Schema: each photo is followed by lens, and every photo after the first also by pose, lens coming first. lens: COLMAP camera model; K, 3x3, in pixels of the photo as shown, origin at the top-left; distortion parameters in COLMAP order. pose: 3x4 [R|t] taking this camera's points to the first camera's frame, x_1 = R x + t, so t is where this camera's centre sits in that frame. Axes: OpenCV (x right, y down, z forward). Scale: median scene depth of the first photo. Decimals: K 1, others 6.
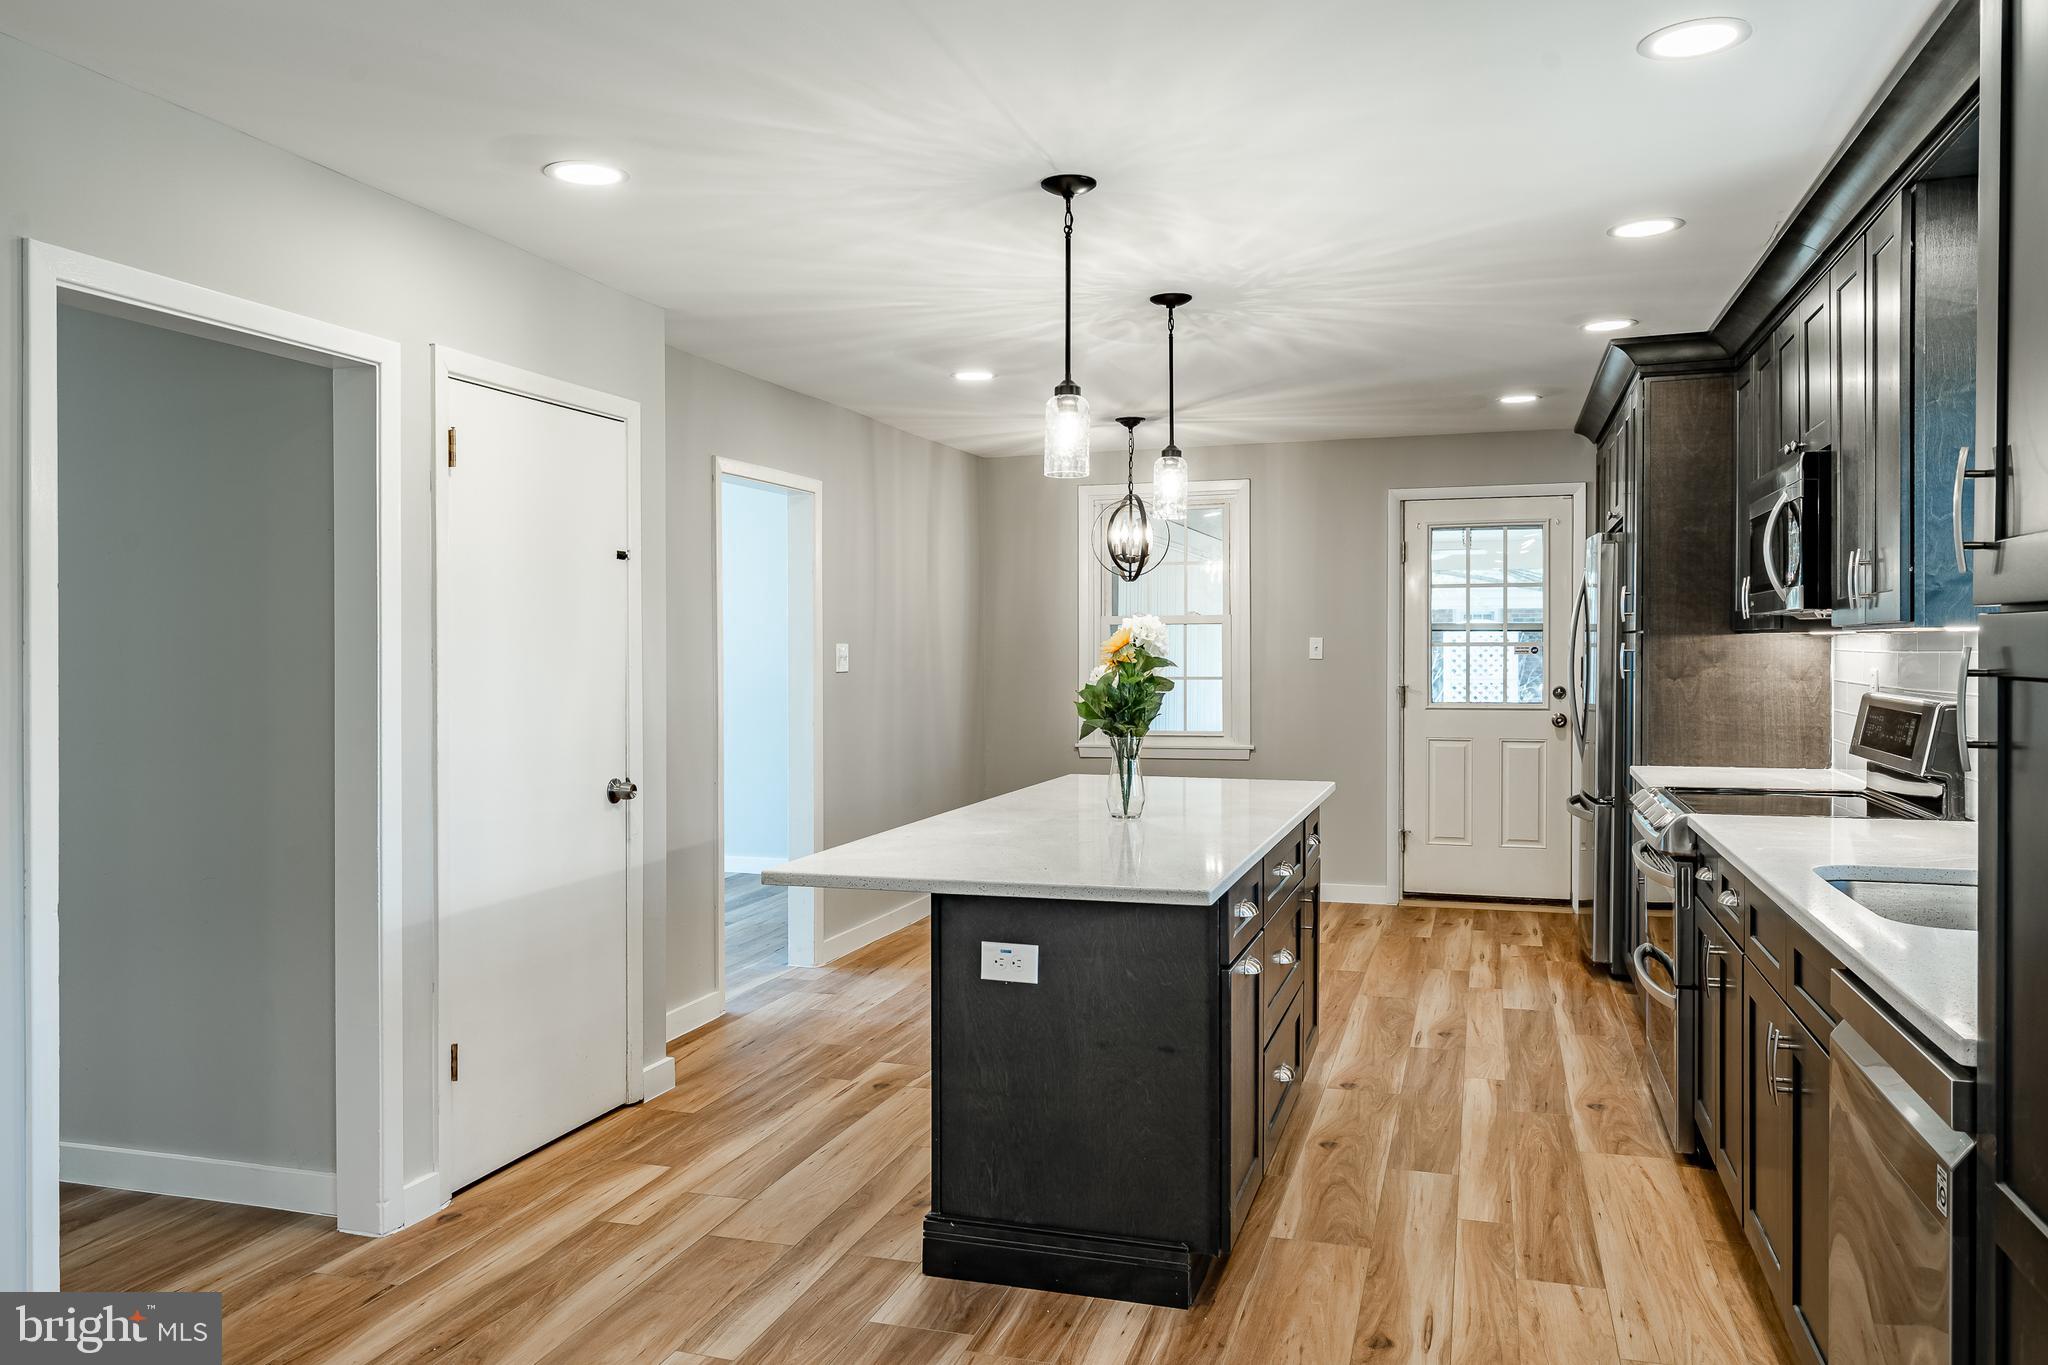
lens RADIAL K [[1540.0, 0, 1027.7], [0, 1540.0, 664.2], [0, 0, 1]] dist [-0.000160, 0.000376]
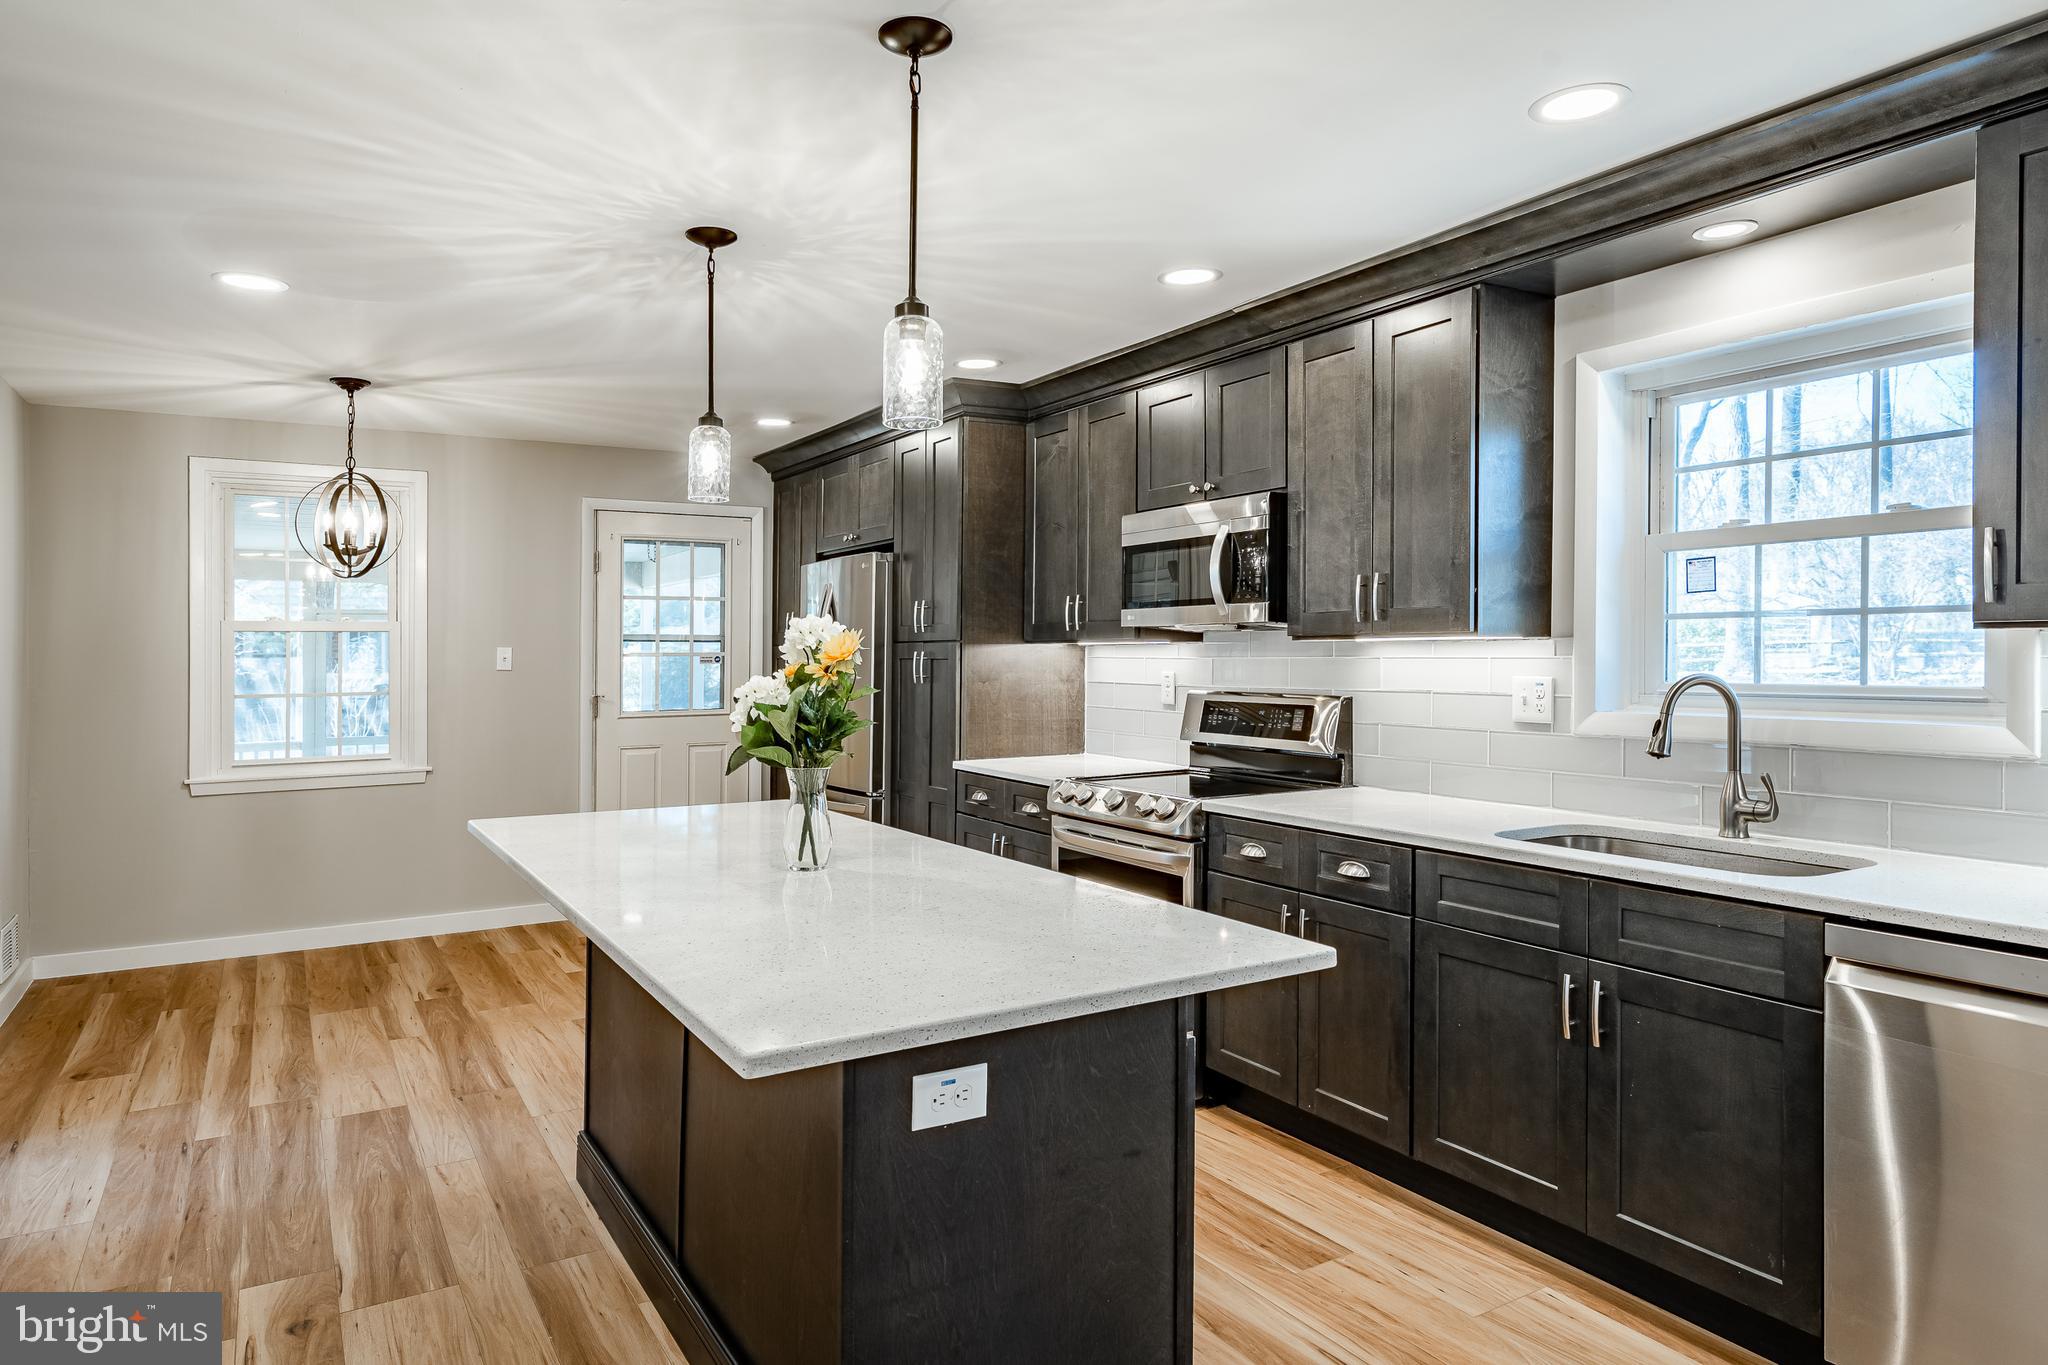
lens RADIAL K [[1246.8, 0, 1026.6], [0, 1246.8, 663.1], [0, 0, 1]] dist [0.008018, 0.001789]
pose [[0.652932, -0.007351, 0.757381, -0.194390], [0.013282, 0.999910, -0.001745, -0.002193], [-0.757300, 0.011199, 0.652971, 0.273424]]
